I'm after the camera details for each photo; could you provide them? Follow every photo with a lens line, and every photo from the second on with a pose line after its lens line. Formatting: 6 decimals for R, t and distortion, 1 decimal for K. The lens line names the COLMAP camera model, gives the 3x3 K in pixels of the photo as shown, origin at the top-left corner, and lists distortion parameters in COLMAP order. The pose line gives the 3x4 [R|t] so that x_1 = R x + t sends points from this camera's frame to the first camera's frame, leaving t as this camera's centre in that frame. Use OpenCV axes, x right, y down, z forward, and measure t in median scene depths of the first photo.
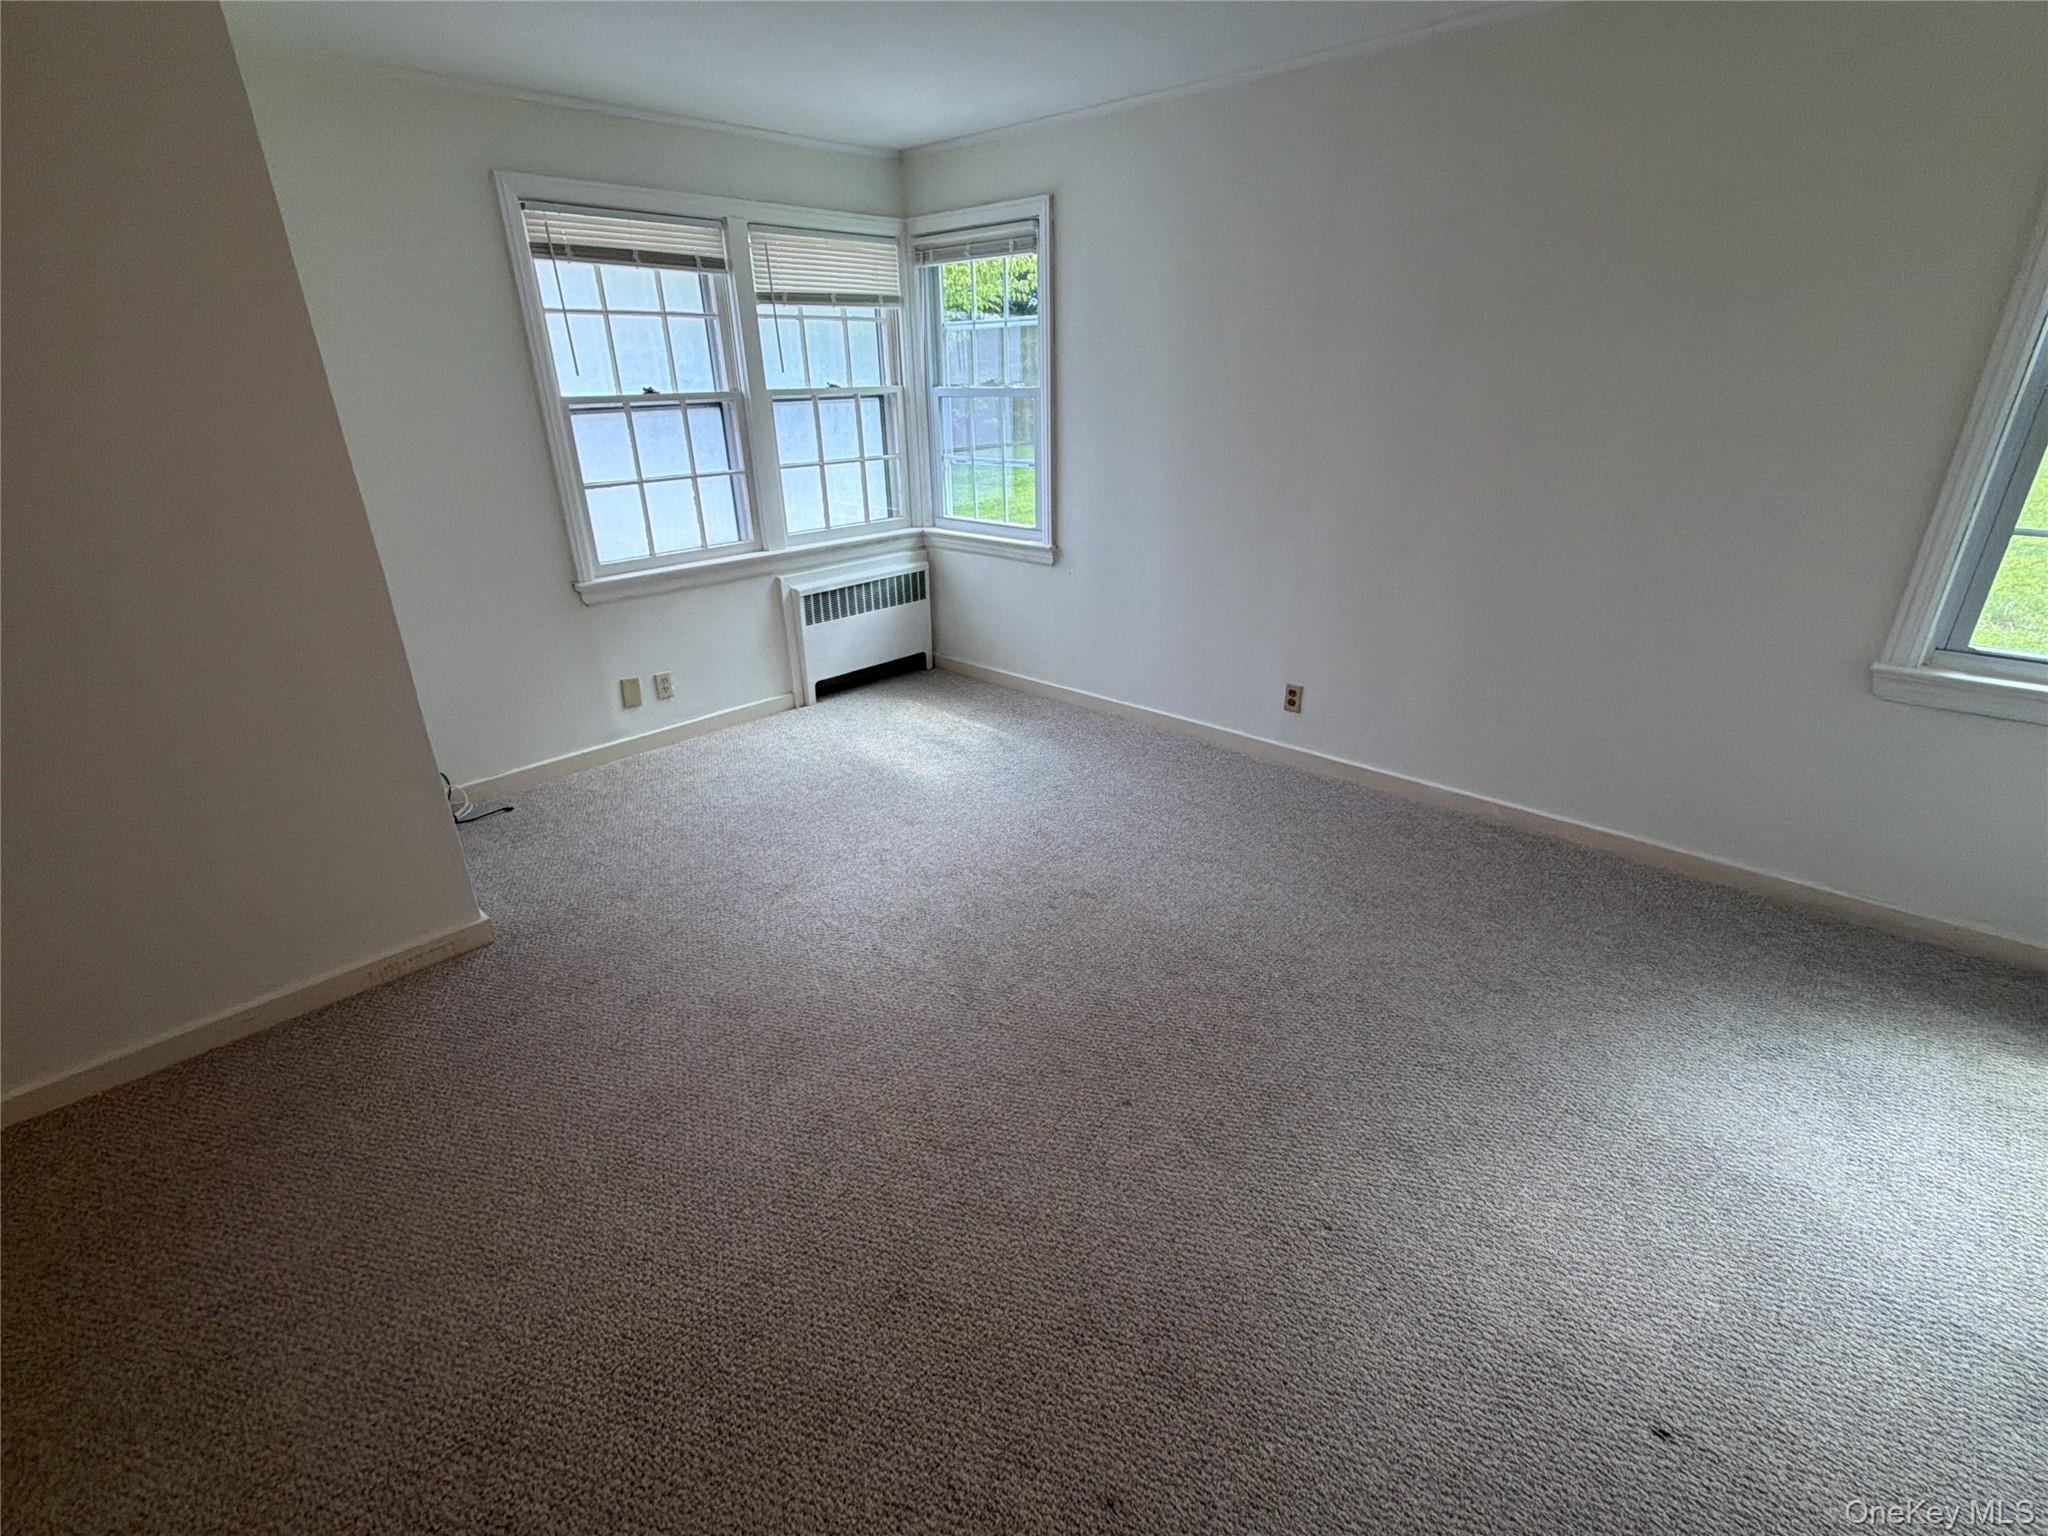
lens RADIAL K [[930.3, 0, 1026.7], [0, 930.3, 770.4], [0, 0, 1]] dist [-0.000798, 0.000264]
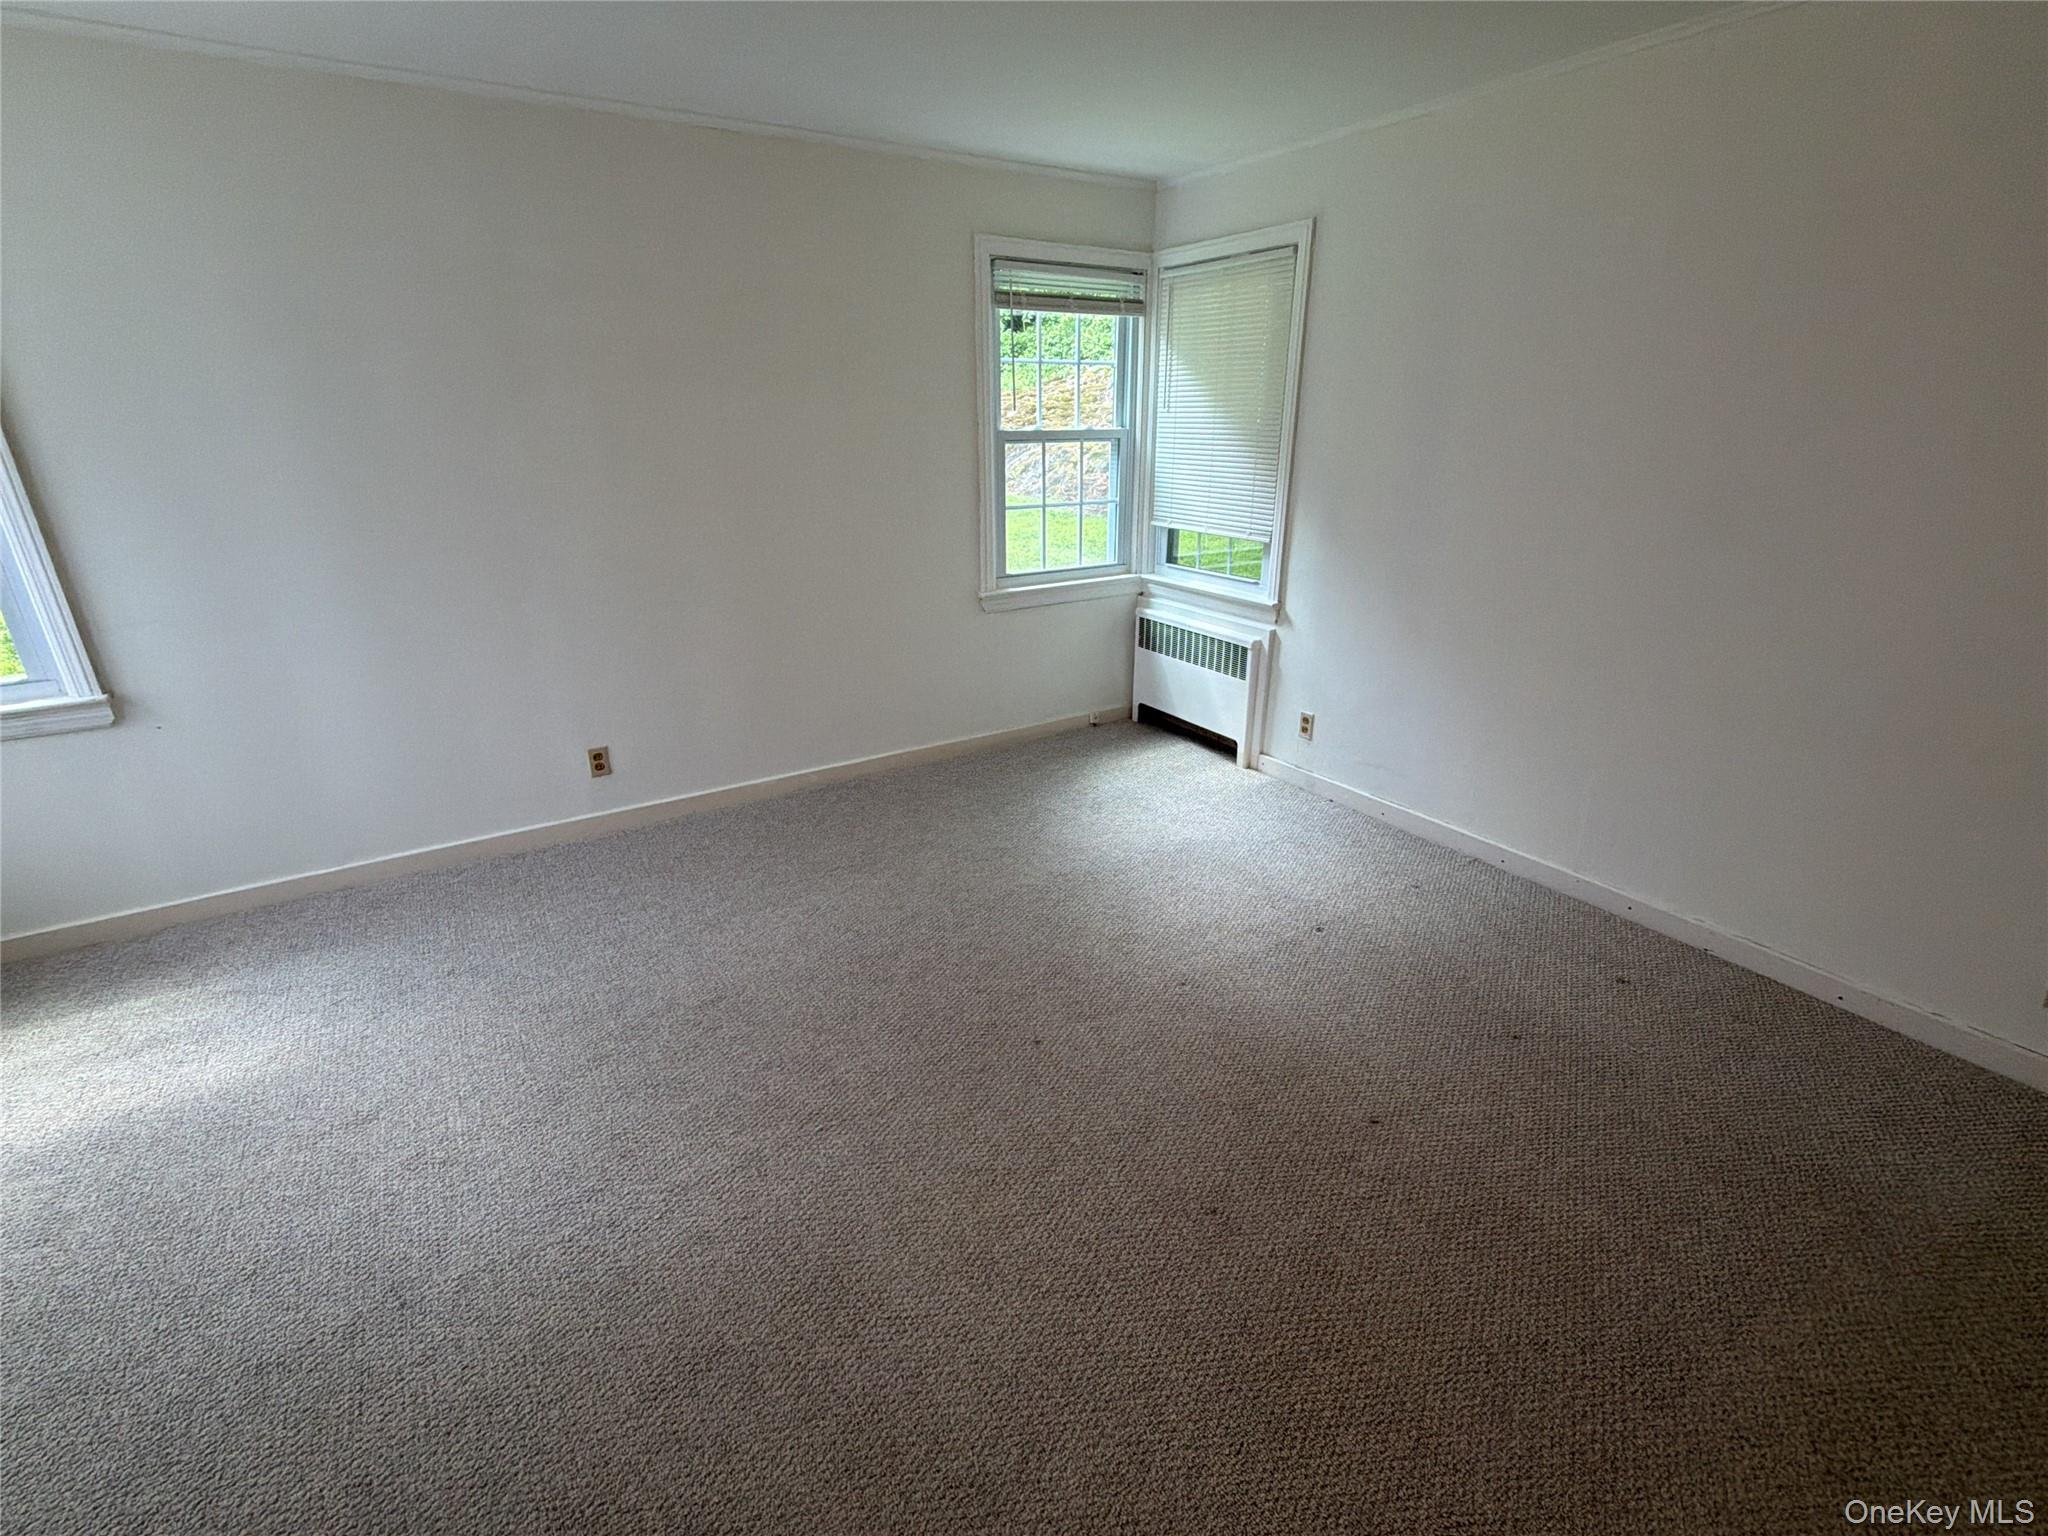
lens RADIAL K [[930.3, 0, 1026.7], [0, 930.3, 770.4], [0, 0, 1]] dist [-0.000798, 0.000264]
pose [[0.249127, -0.334454, 0.908887, -0.516312], [0.383035, 0.895984, 0.224715, -0.128759], [-0.889506, 0.292153, 0.351321, 0.318949]]
